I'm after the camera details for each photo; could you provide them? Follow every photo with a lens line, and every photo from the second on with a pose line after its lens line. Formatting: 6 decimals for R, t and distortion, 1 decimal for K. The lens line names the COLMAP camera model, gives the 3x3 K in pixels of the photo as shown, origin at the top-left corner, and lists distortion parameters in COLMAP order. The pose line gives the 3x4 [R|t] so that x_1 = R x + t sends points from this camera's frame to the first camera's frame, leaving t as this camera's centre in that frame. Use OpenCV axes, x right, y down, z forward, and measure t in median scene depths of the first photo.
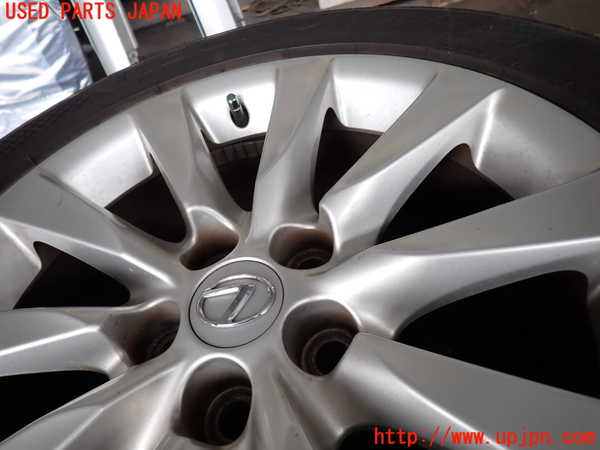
lens RADIAL K [[441.4, 0, 300.0], [0, 441.4, 225.0], [0, 0, 1]] dist [0.005446, 0.000438]
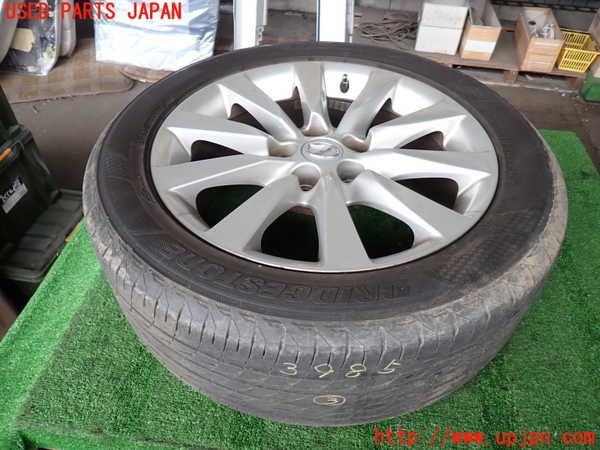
lens RADIAL K [[441.4, 0, 300.0], [0, 441.4, 225.0], [0, 0, 1]] dist [0.005446, 0.000438]
pose [[0.921343, 0.385626, -0.049190, 0.012101], [-0.386814, 0.921999, -0.017100, 0.520347], [0.038759, 0.034782, 0.998643, -1.132610]]
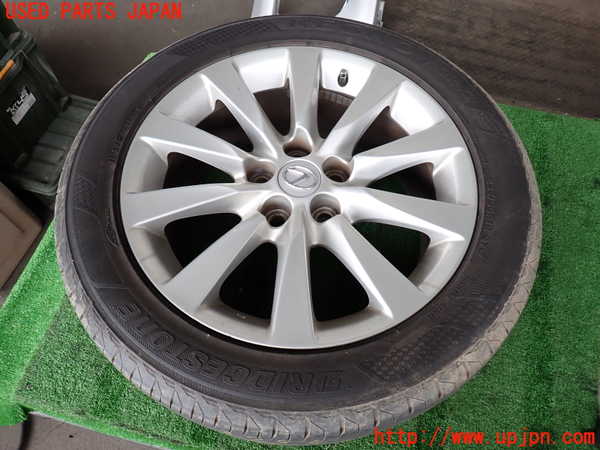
lens RADIAL K [[441.4, 0, 300.0], [0, 441.4, 225.0], [0, 0, 1]] dist [0.005446, 0.000438]
pose [[0.877877, 0.478466, 0.020039, -0.060604], [-0.465241, 0.842199, 0.272491, -0.205100], [0.113501, -0.248537, 0.961950, -1.040522]]
